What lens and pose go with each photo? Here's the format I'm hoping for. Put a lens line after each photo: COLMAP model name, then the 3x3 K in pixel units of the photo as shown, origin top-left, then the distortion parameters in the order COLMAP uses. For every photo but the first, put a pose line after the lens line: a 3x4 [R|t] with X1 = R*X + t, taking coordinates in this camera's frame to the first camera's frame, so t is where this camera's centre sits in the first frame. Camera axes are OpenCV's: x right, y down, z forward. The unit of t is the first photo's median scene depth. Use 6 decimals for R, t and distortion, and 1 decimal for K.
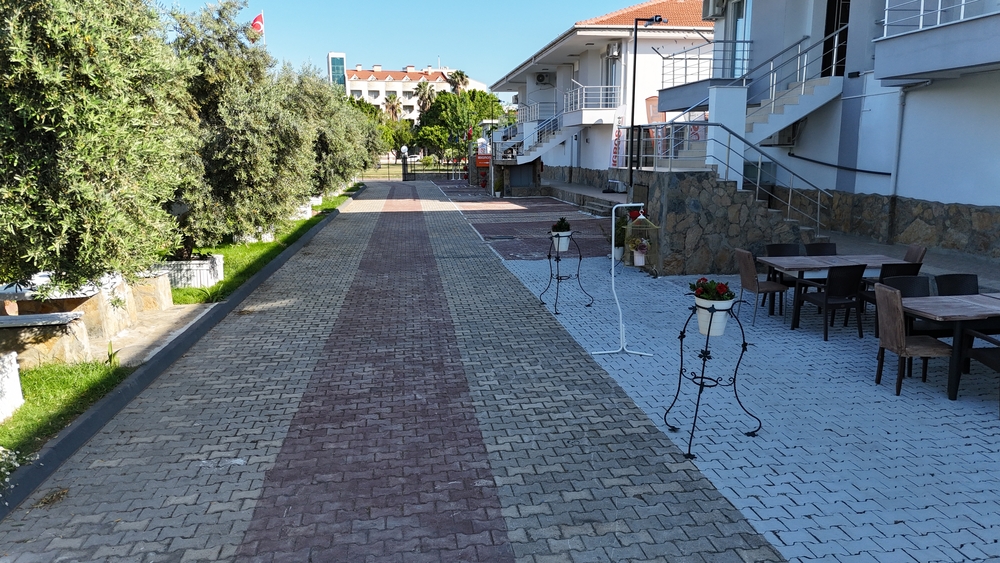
lens RADIAL K [[737.3, 0, 503.8], [0, 737.3, 284.3], [0, 0, 1]] dist [0.064339, -0.061435]
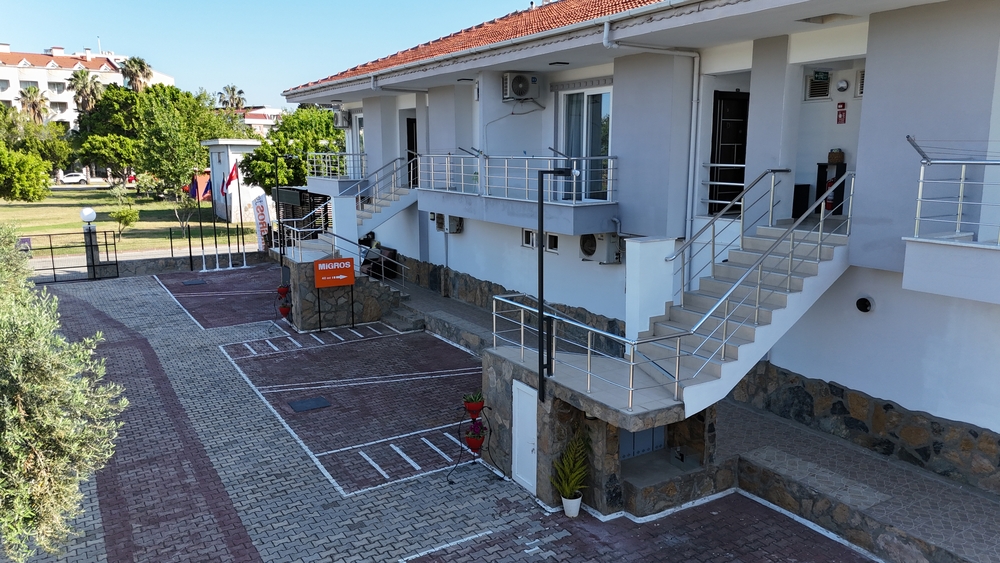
lens RADIAL K [[737.3, 0, 499.2], [0, 737.3, 272.3], [0, 0, 1]] dist [0.064339, -0.061435]
pose [[0.918349, -0.067520, 0.389969, -0.032663], [0.072314, 0.997379, 0.002396, -0.050842], [-0.389109, 0.026000, 0.920825, 0.180617]]
